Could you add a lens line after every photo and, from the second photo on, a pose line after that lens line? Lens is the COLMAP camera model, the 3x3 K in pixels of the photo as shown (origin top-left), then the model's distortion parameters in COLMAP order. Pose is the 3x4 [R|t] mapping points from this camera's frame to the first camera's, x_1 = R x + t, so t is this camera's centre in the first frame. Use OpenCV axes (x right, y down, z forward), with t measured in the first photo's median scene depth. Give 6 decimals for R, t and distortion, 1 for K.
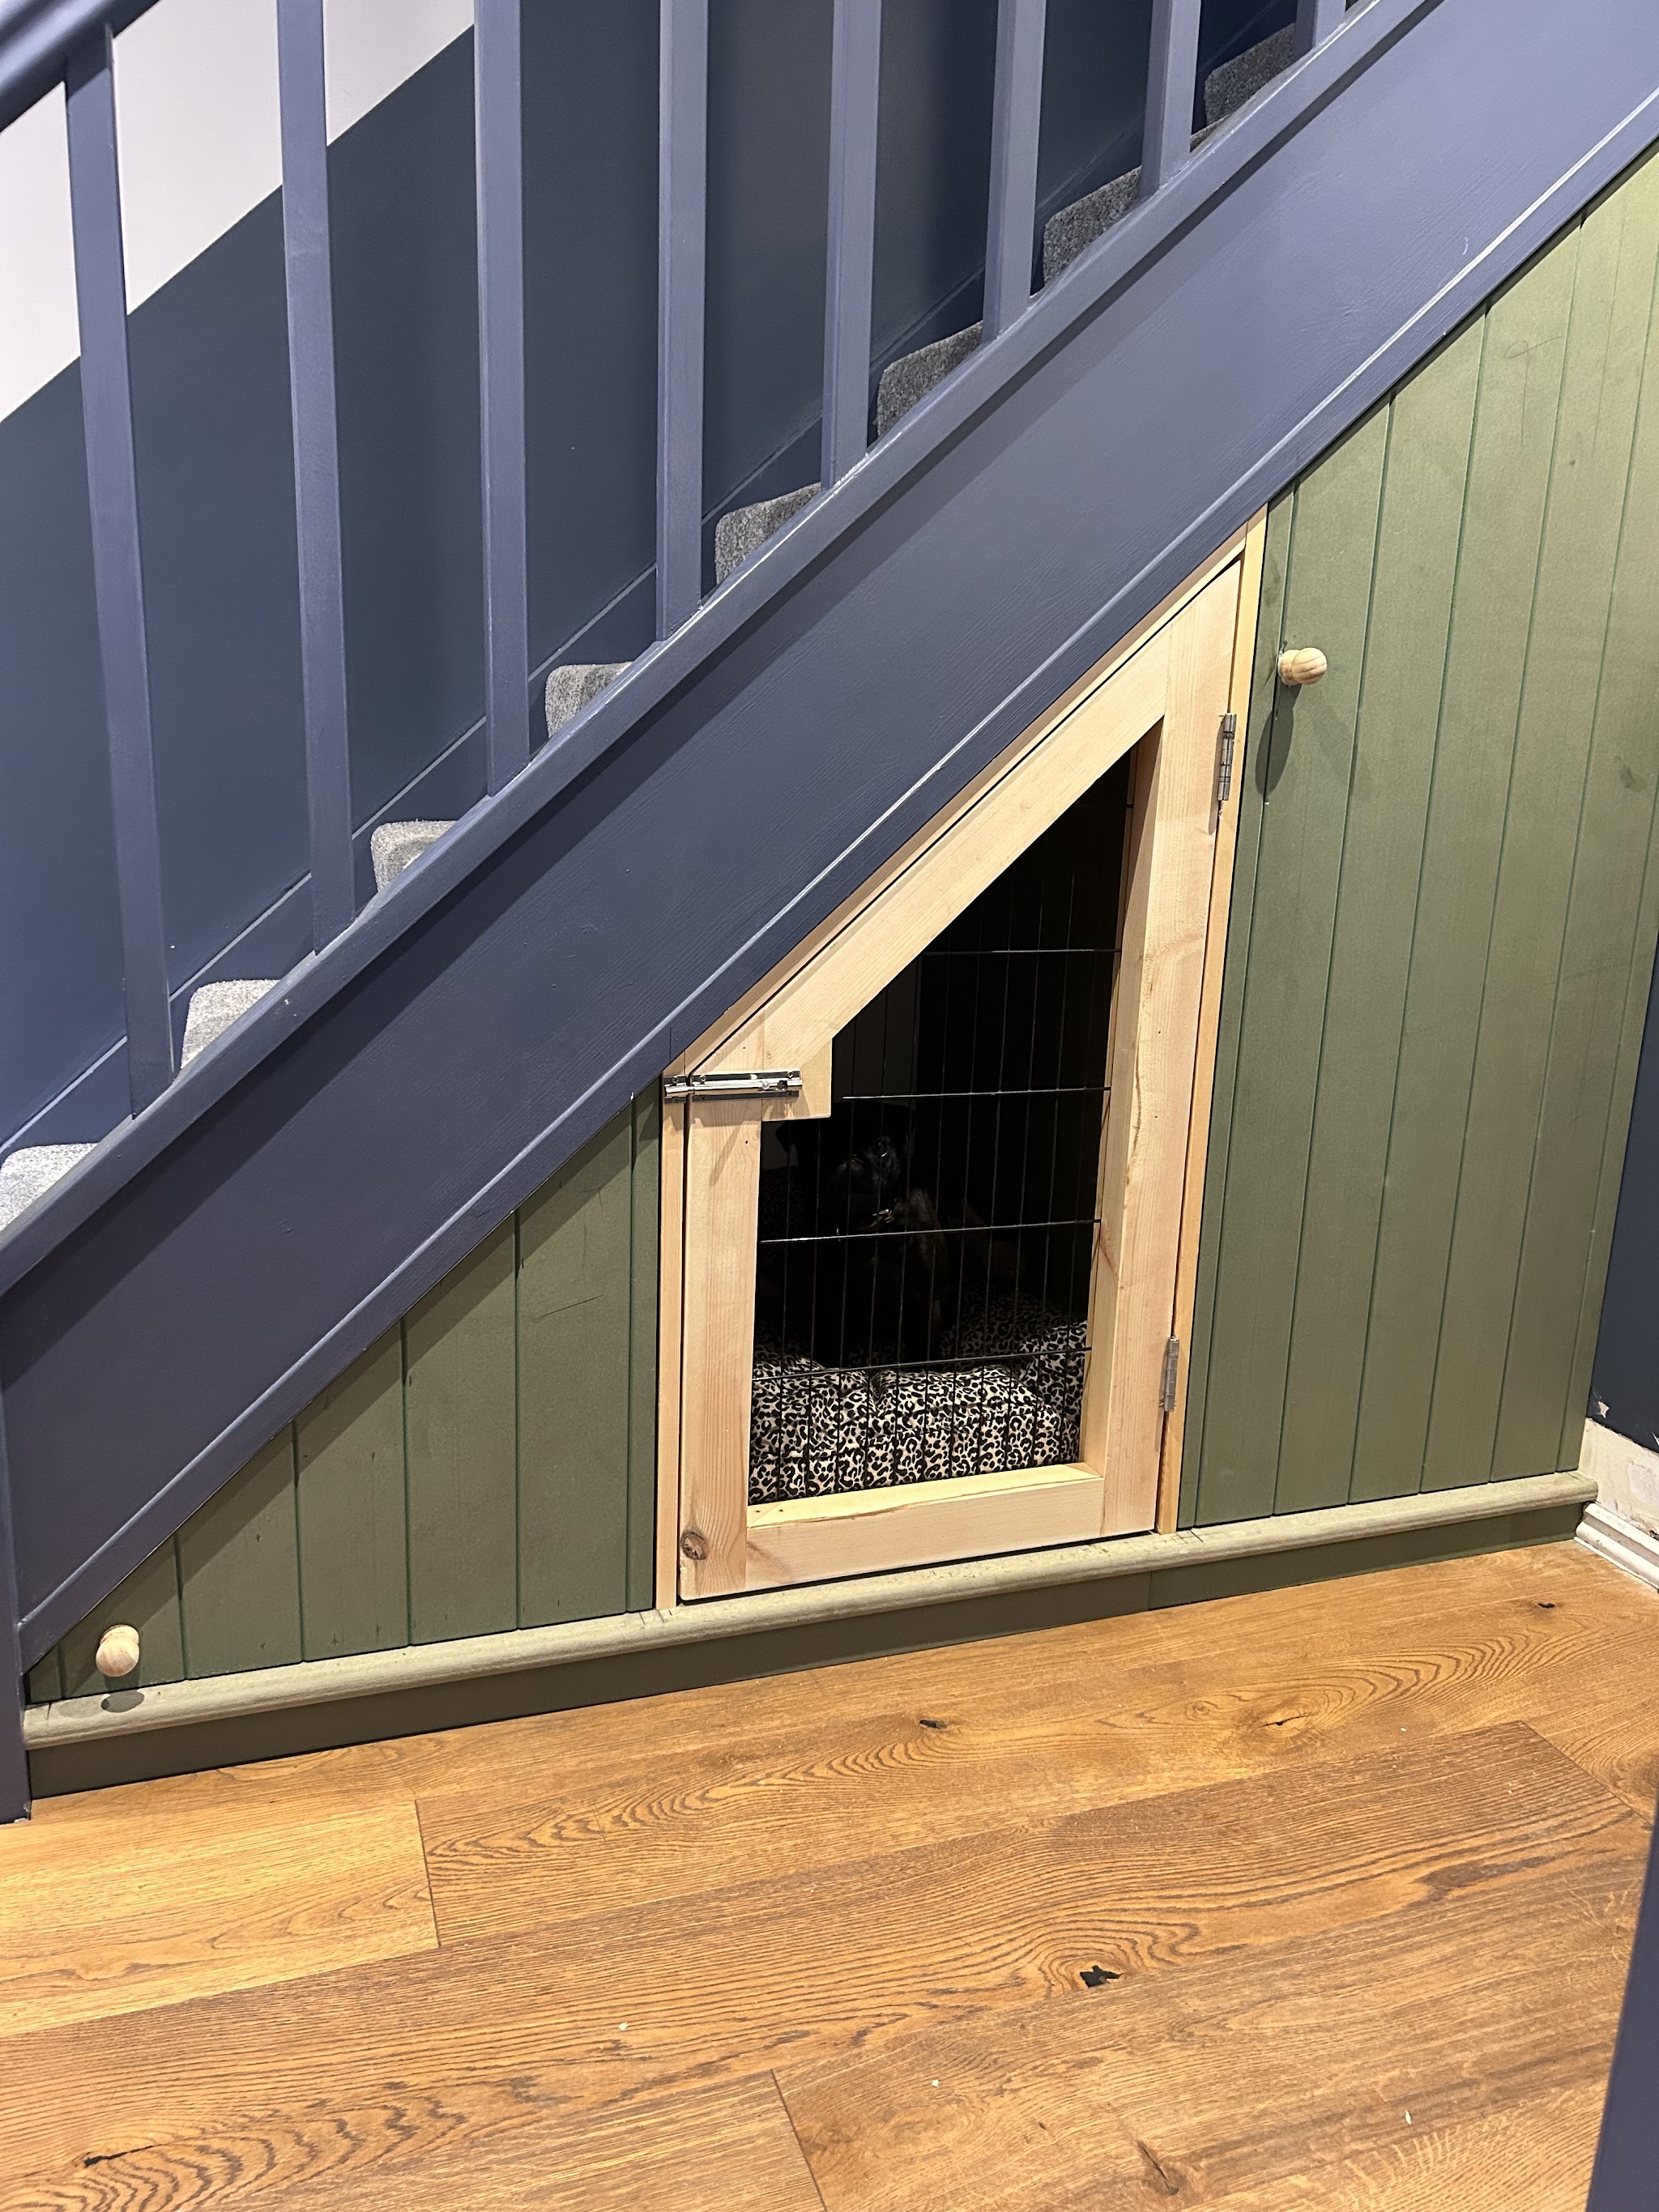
lens RADIAL K [[1677.2, 0, 829.1], [0, 1677.2, 1107.6], [0, 0, 1]] dist [0.036263, -0.042611]
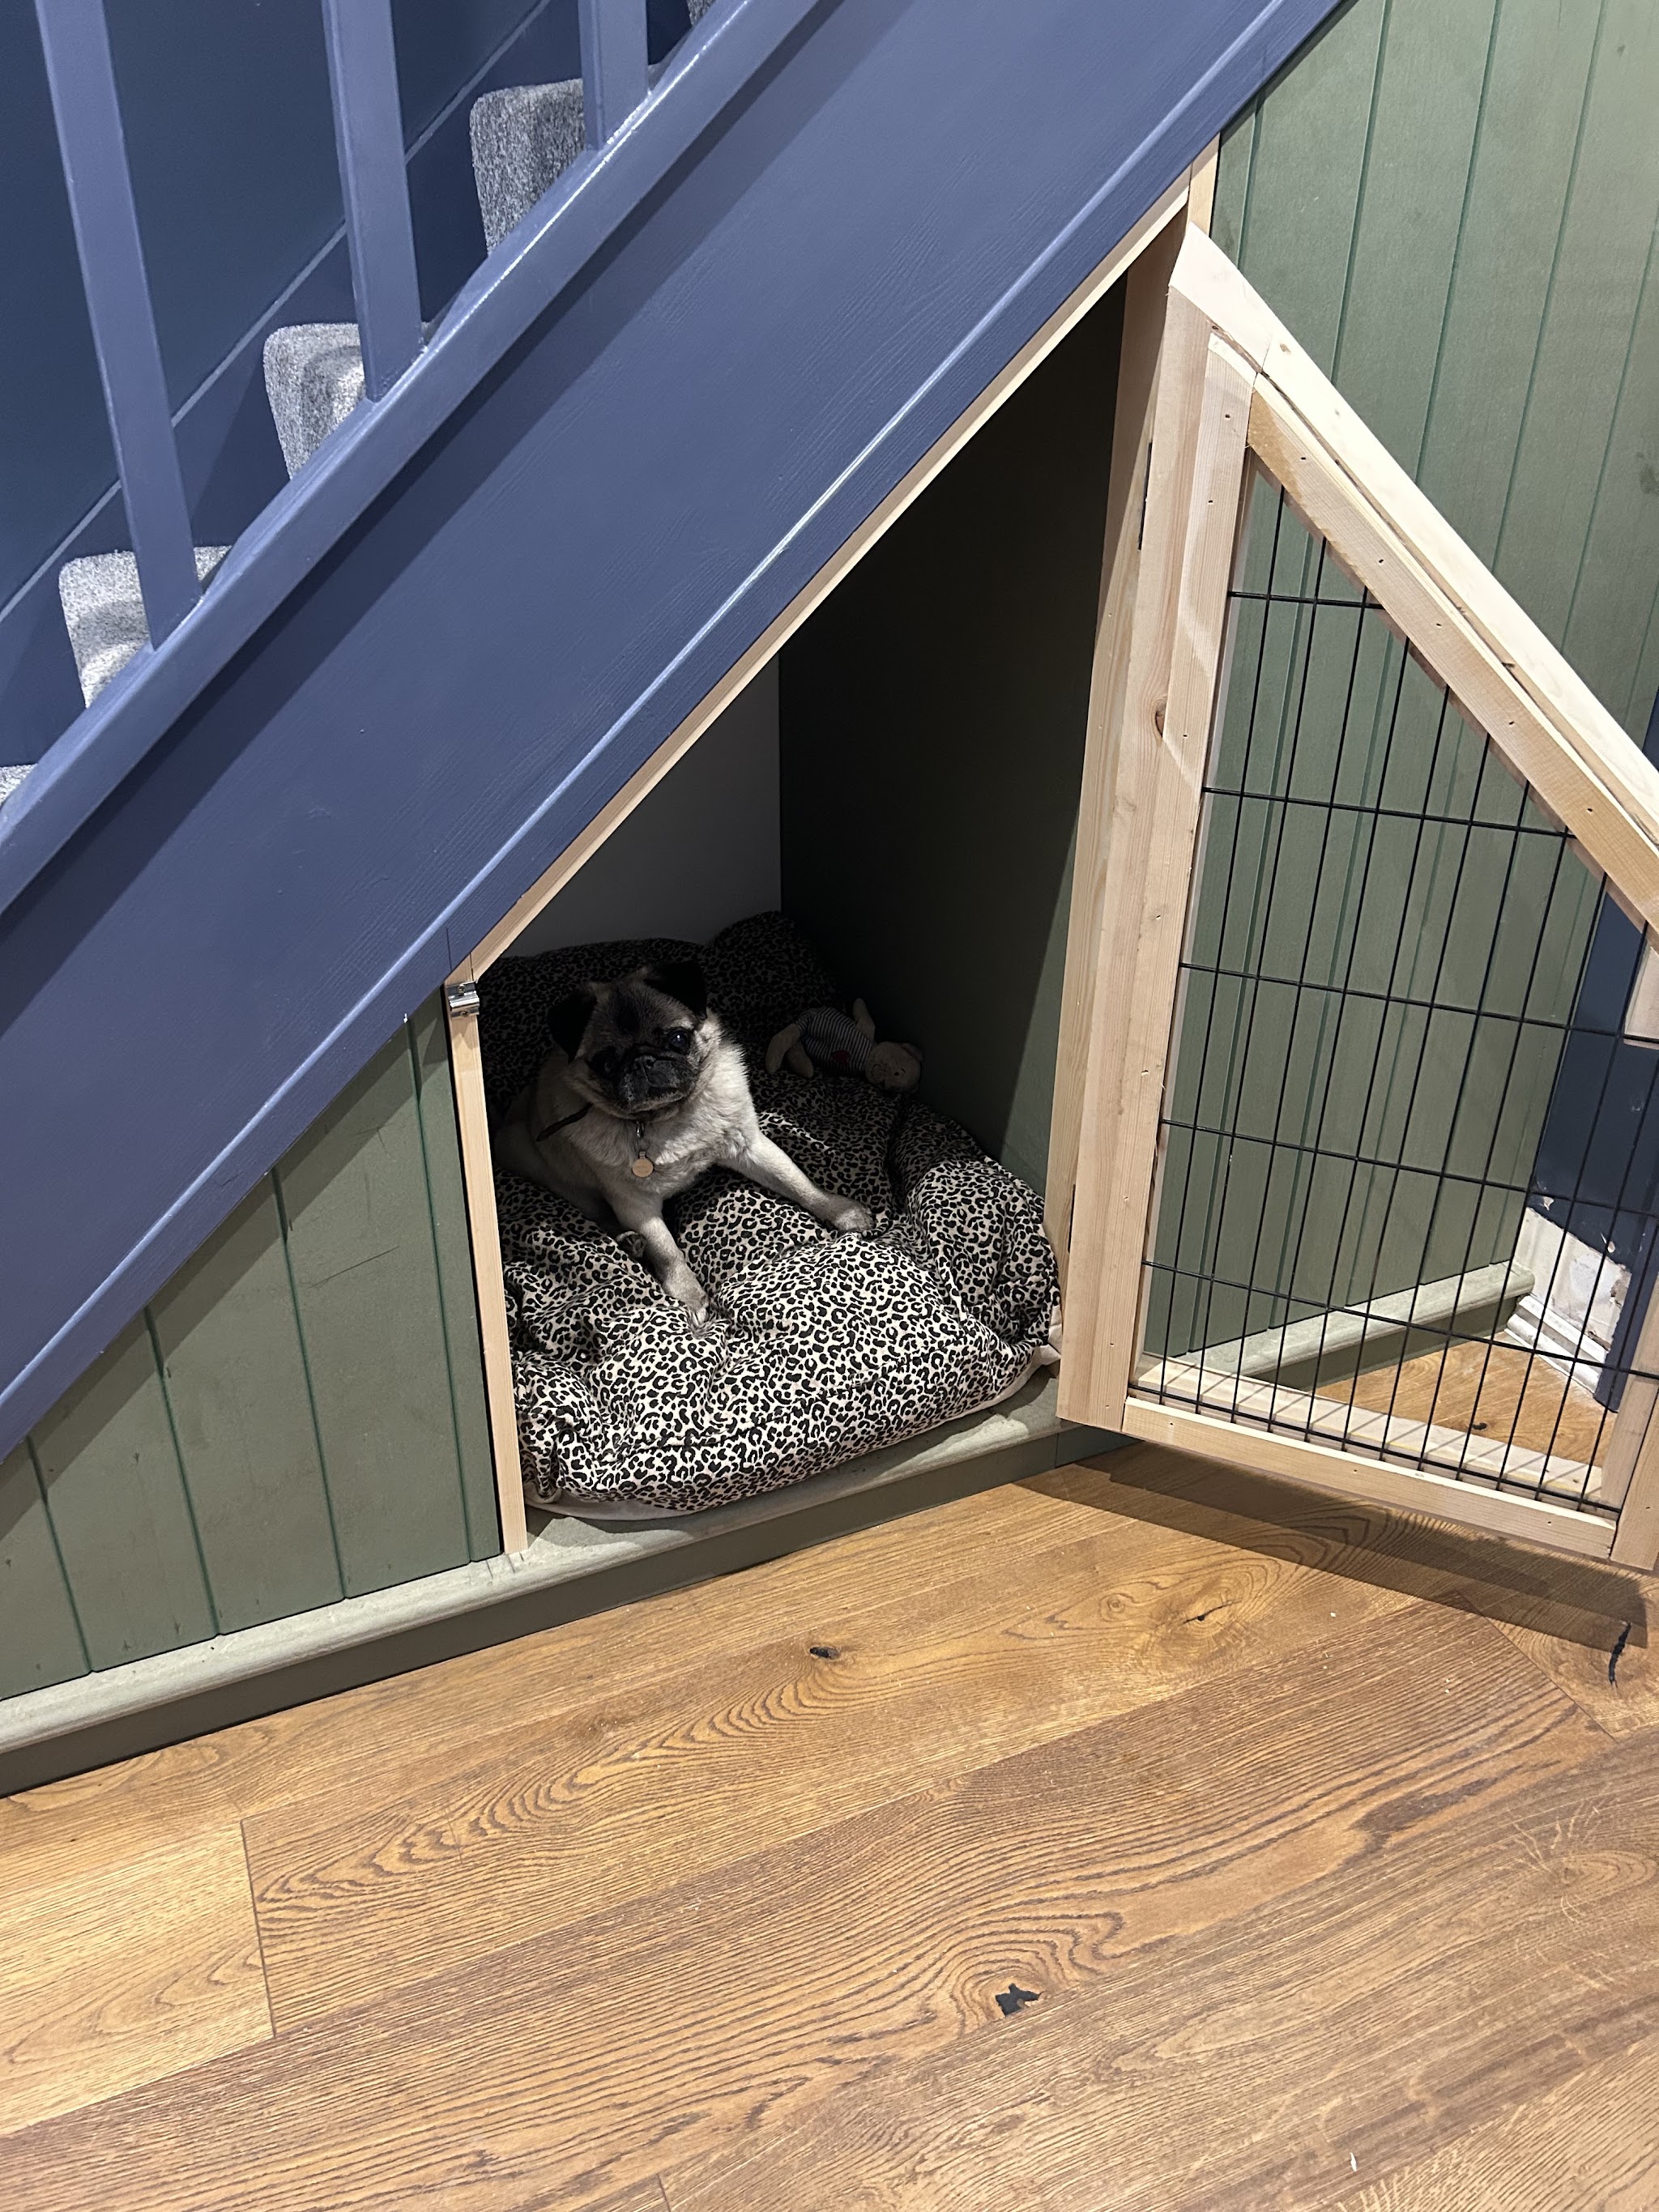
lens RADIAL K [[1677.2, 0, 827.6], [0, 1677.2, 1121.2], [0, 0, 1]] dist [0.036263, -0.042611]
pose [[0.996368, -0.059186, 0.061219, 0.026983], [0.040678, 0.962443, 0.268420, -0.163434], [-0.074807, -0.264955, 0.961355, 0.225395]]
